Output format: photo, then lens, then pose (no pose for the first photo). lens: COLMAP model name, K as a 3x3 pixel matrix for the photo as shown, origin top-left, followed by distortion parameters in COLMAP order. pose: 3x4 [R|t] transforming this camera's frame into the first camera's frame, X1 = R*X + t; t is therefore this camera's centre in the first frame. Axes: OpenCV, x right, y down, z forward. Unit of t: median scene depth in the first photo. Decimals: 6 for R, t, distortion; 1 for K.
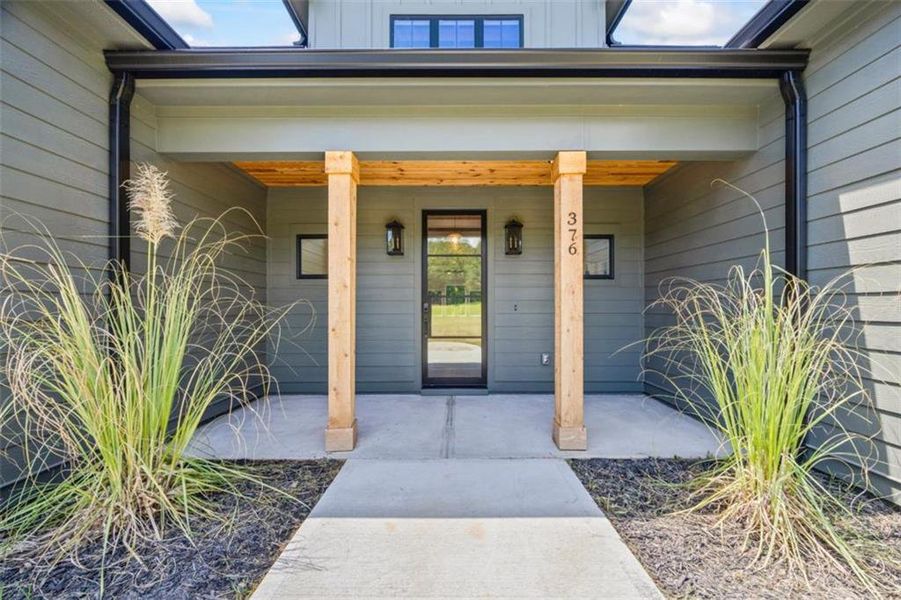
lens RADIAL K [[353.2, 0, 454.4], [0, 353.2, 307.8], [0, 0, 1]] dist [-0.001628, 0.000024]
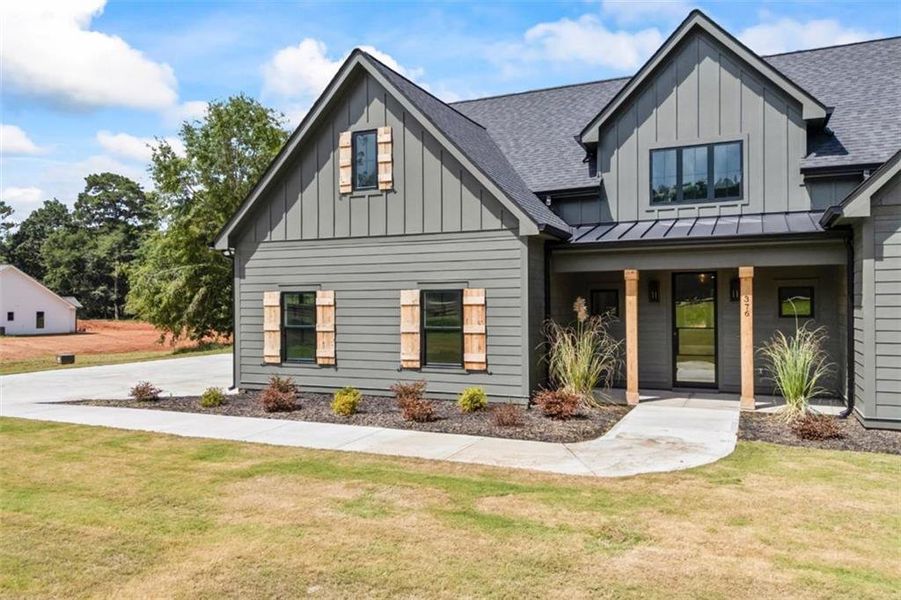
lens RADIAL K [[654.2, 0, 450.5], [0, 654.2, 300.0], [0, 0, 1]] dist [0.078549, -0.106350]
pose [[0.908848, -0.007301, -0.417063, 0.237957], [0.007352, 0.999972, -0.001485, -0.161941], [0.417062, -0.001717, 0.908876, -2.082084]]
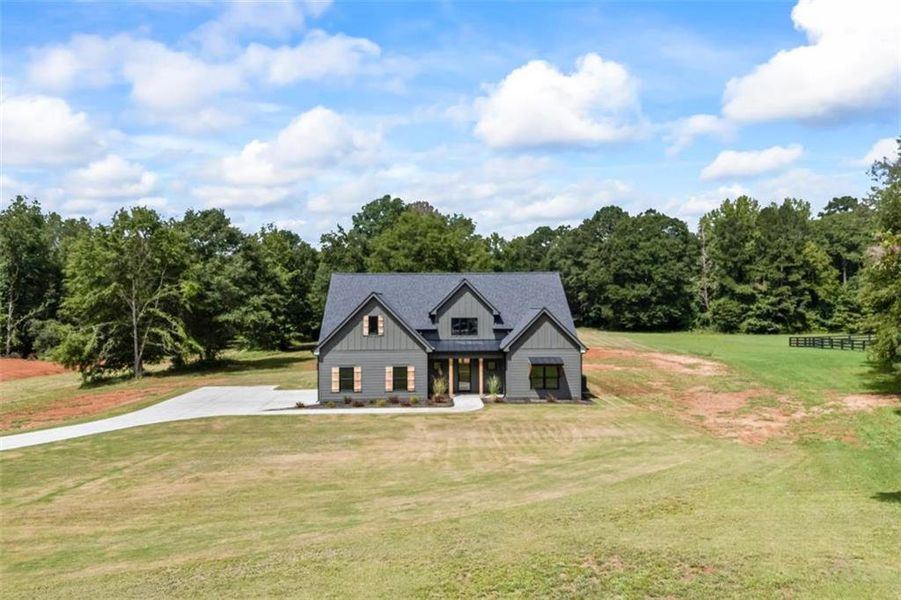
lens RADIAL K [[654.2, 0, 450.5], [0, 654.2, 300.0], [0, 0, 1]] dist [0.078549, -0.106350]
pose [[0.999198, -0.006467, 0.039528, -0.579022], [0.006347, 0.999975, 0.003163, -1.138562], [-0.039547, -0.002910, 0.999213, -8.533382]]
